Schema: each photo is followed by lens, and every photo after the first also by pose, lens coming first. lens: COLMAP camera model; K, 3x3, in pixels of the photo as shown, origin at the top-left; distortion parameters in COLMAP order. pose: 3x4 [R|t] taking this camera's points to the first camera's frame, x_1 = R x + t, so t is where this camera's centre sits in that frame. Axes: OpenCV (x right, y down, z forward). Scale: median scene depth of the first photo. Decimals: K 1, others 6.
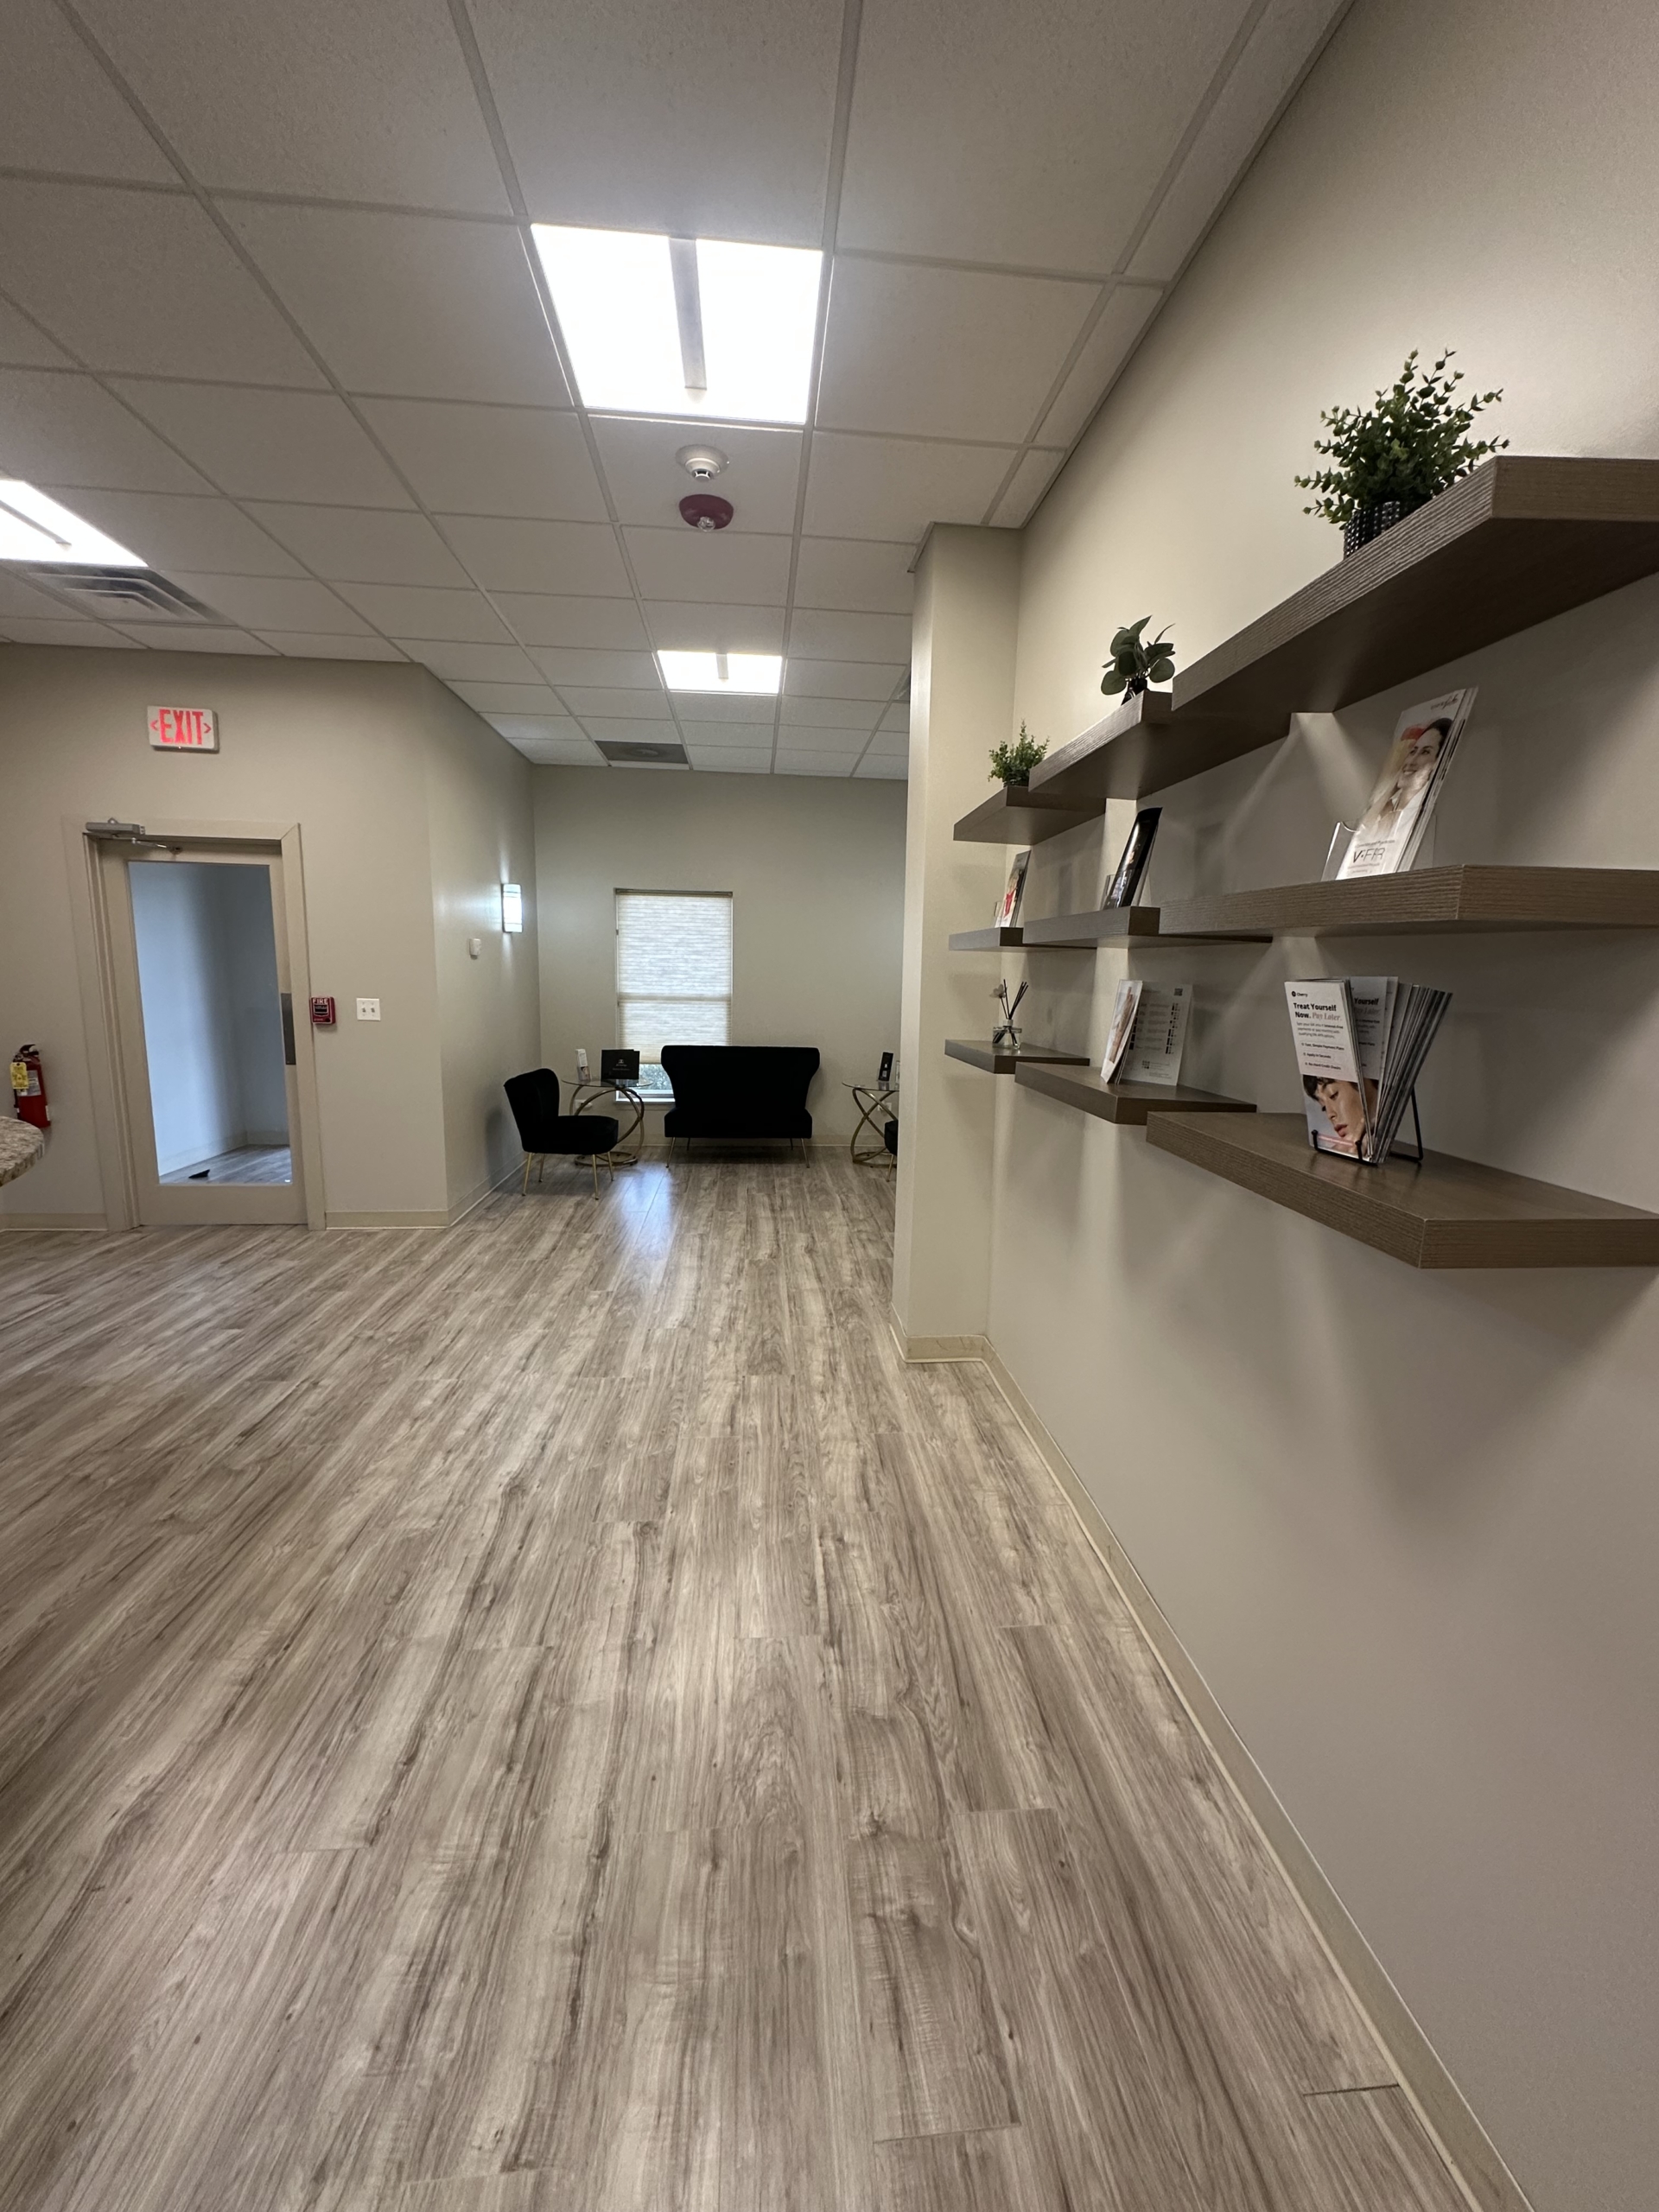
lens RADIAL K [[883.8, 0, 836.6], [0, 883.8, 1103.4], [0, 0, 1]] dist [-0.003387, 0.000408]
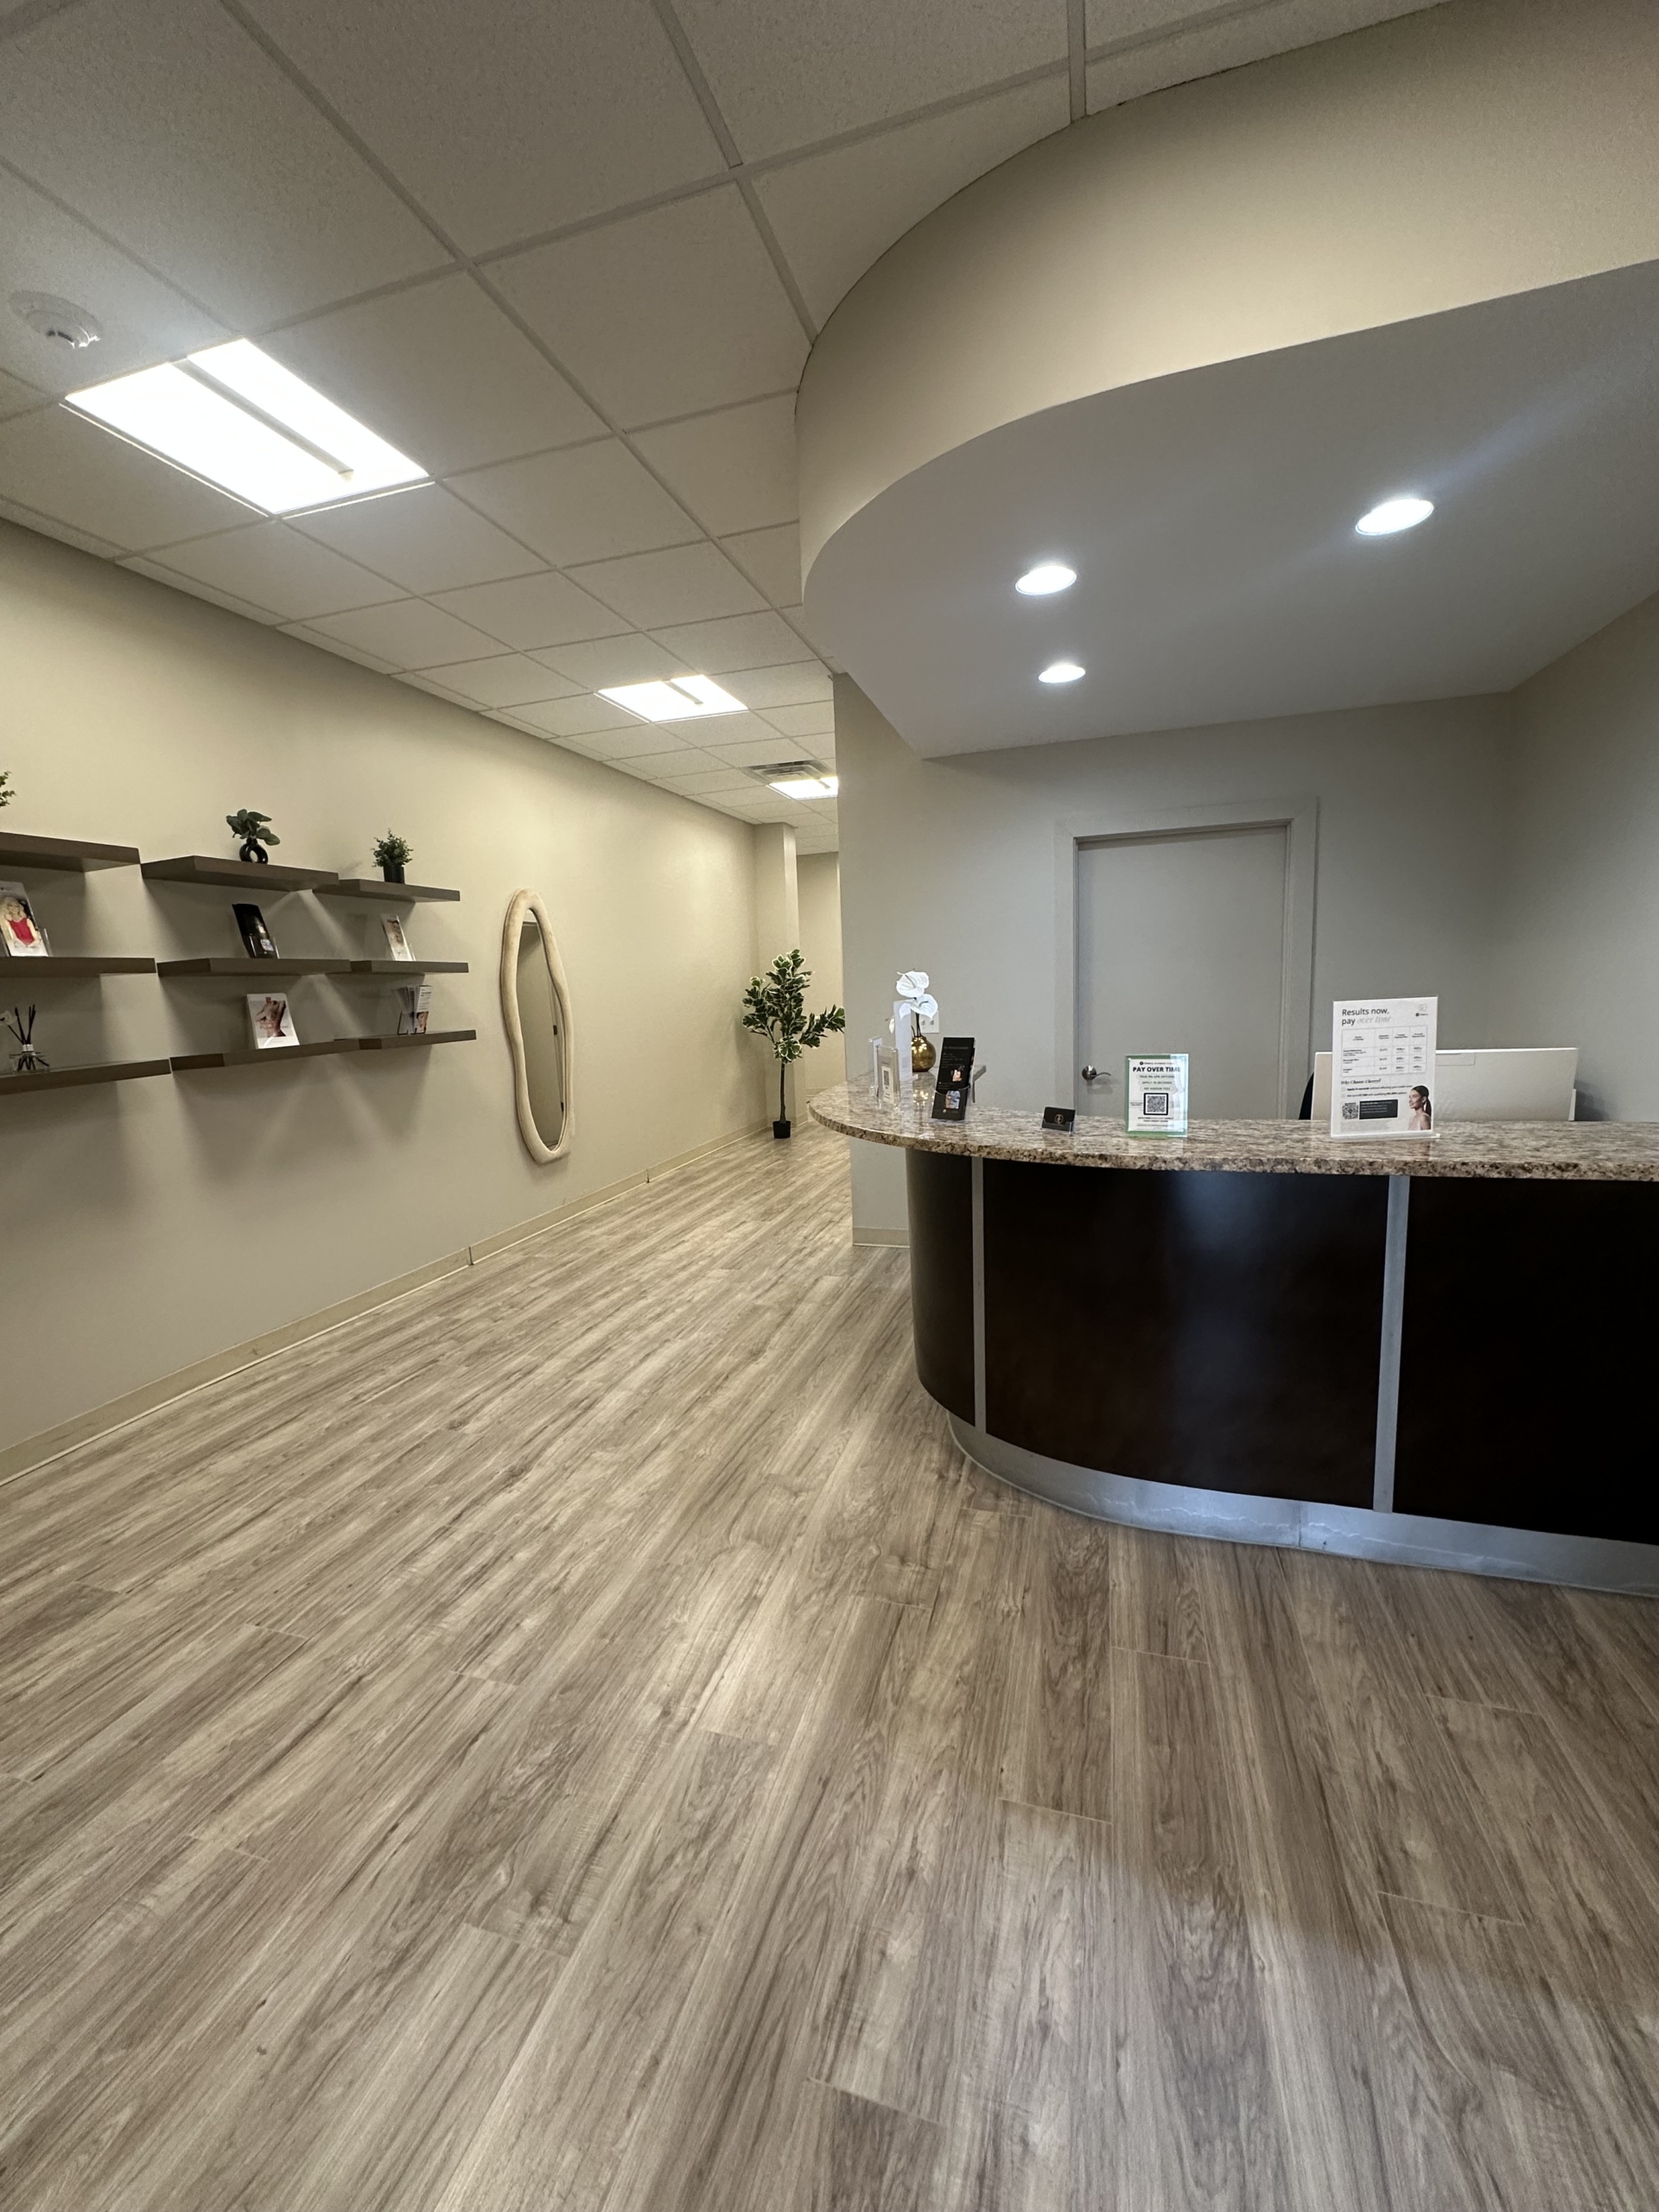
lens RADIAL K [[883.8, 0, 836.6], [0, 883.8, 1103.4], [0, 0, 1]] dist [-0.003387, 0.000408]
pose [[-0.927308, -0.038224, 0.372343, -1.096004], [0.075451, 0.955262, 0.285975, -0.263306], [-0.366616, 0.293280, -0.882938, 1.660386]]
